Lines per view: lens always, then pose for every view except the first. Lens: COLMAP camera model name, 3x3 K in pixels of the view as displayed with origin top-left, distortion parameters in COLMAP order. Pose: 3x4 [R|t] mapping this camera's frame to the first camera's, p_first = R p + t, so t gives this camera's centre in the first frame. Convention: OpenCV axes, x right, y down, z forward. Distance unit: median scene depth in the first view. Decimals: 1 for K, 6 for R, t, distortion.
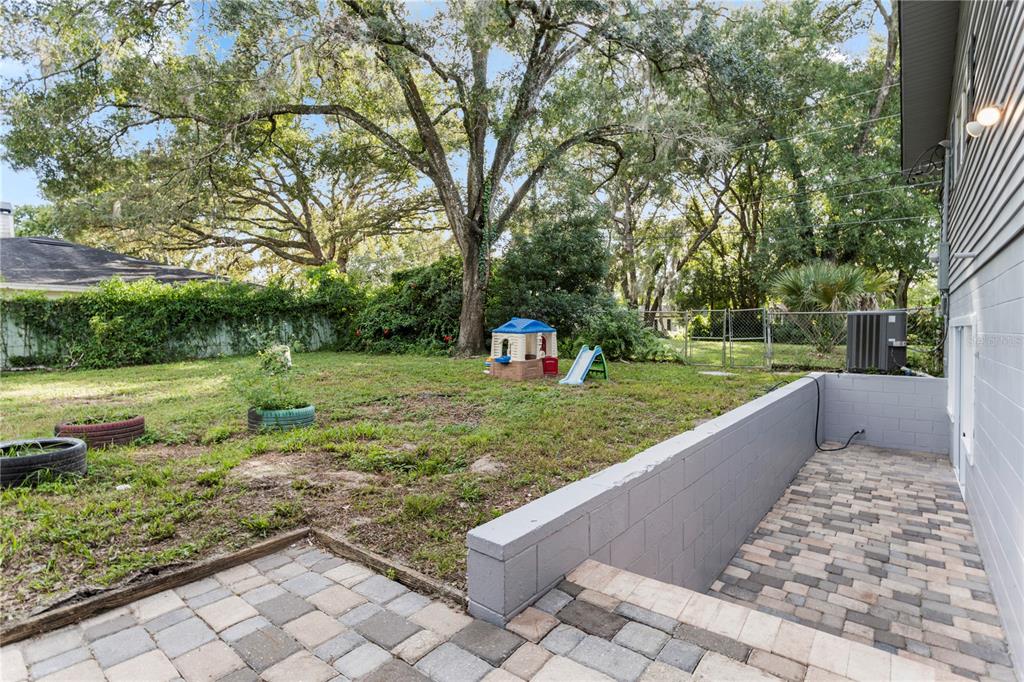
lens RADIAL K [[501.4, 0, 512.0], [0, 501.4, 341.0], [0, 0, 1]] dist [0.000691, 0.000160]
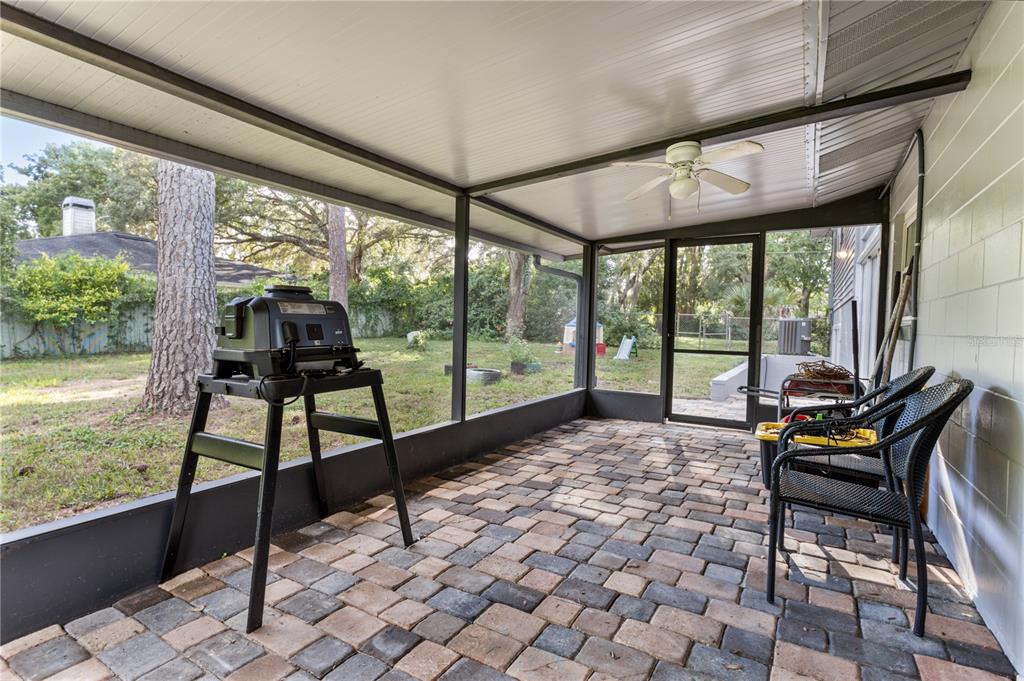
lens RADIAL K [[501.4, 0, 512.0], [0, 501.4, 340.5], [0, 0, 1]] dist [0.000691, 0.000160]
pose [[0.990489, 0.021187, 0.135949, -0.280279], [-0.022733, 0.999693, 0.009826, 0.010627], [-0.135699, -0.012823, 0.990667, -0.342156]]
